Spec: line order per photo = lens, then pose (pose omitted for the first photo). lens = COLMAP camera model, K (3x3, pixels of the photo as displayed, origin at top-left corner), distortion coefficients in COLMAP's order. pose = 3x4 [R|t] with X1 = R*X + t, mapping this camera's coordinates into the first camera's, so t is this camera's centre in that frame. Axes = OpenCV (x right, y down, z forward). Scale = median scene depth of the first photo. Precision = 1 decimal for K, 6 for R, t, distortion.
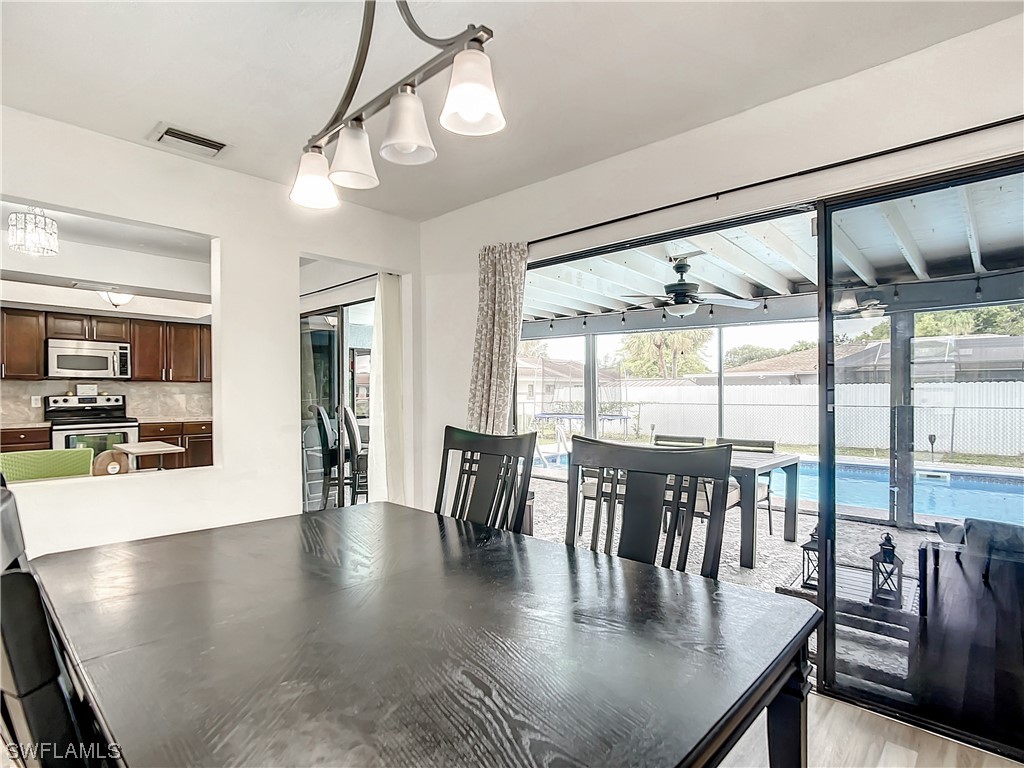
lens RADIAL K [[566.4, 0, 524.1], [0, 566.4, 397.1], [0, 0, 1]] dist [-0.030773, 0.011331]
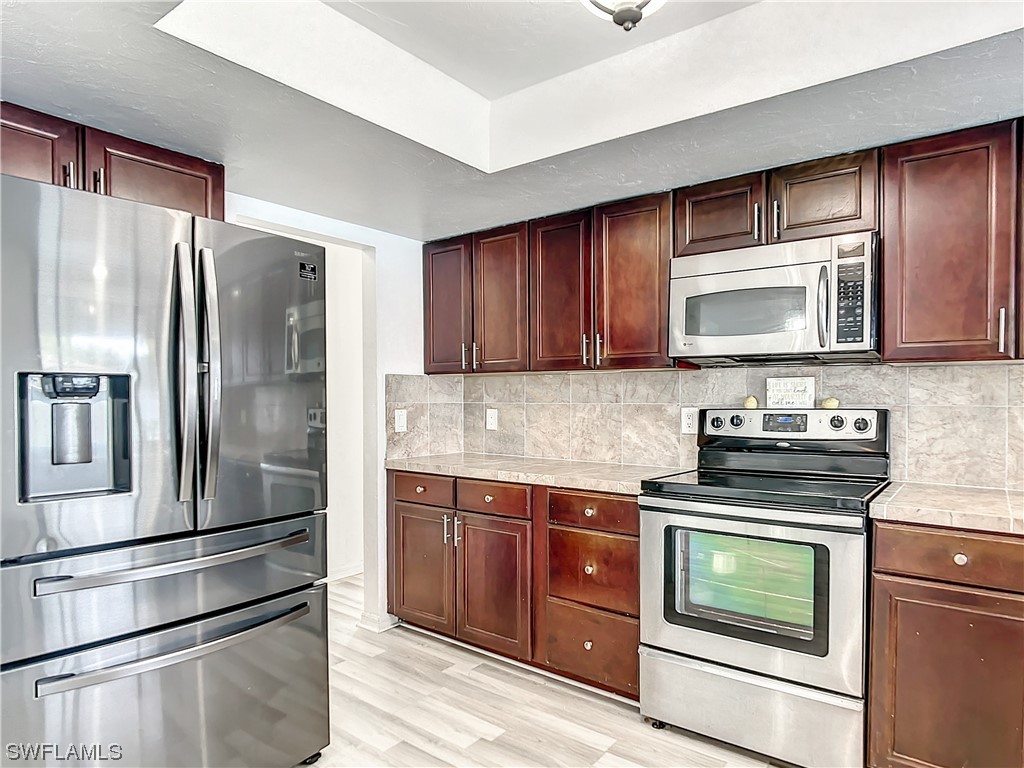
lens RADIAL K [[614.2, 0, 536.3], [0, 614.2, 388.0], [0, 0, 1]] dist [-0.026418, -0.004702]
pose [[0.108349, -0.005802, -0.994096, -0.419401], [-0.007045, 0.999953, -0.006604, -0.011886], [0.994088, 0.007719, 0.108303, 0.808222]]
